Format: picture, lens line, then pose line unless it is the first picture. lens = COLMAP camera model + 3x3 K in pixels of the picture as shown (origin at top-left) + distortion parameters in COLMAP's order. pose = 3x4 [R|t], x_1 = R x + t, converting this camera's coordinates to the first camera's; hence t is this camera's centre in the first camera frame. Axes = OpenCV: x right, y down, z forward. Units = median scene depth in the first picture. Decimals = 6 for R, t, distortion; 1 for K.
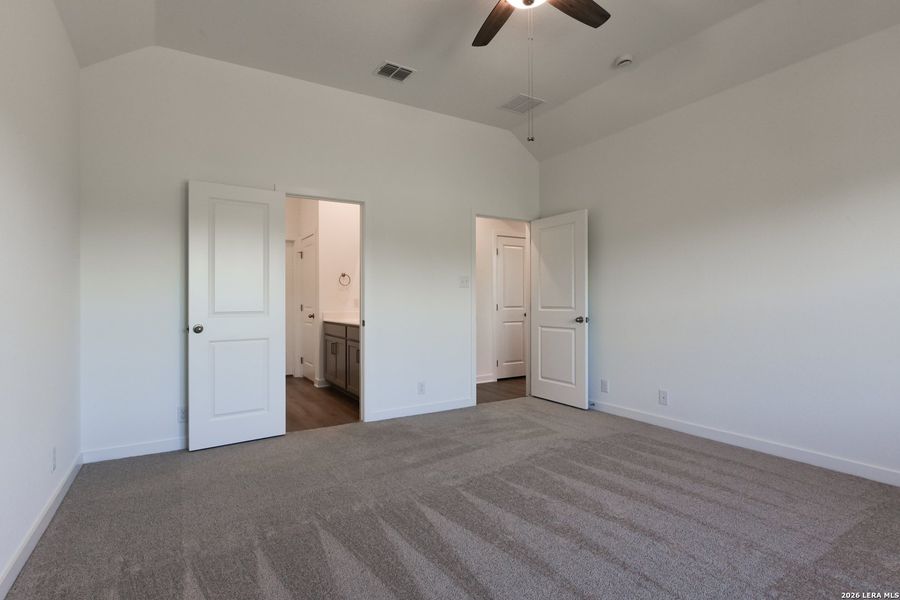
lens RADIAL K [[521.7, 0, 448.1], [0, 521.7, 306.4], [0, 0, 1]] dist [-0.003456, -0.001934]
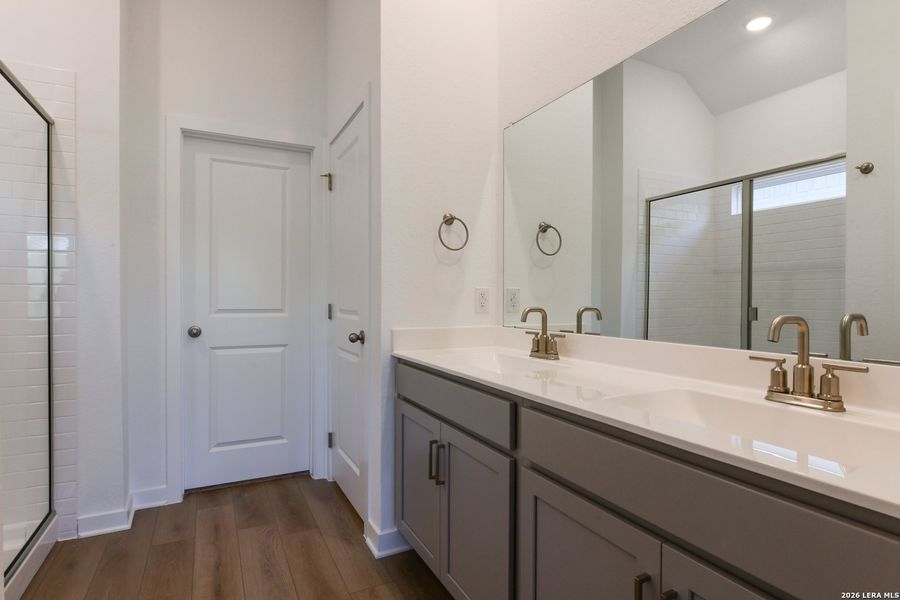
lens RADIAL K [[521.7, 0, 448.1], [0, 521.7, 306.4], [0, 0, 1]] dist [-0.003456, -0.001934]
pose [[0.998334, 0.004884, -0.057484, -0.179519], [-0.004159, 0.999910, 0.012716, -0.007680], [0.057541, -0.012456, 0.998265, 0.649744]]
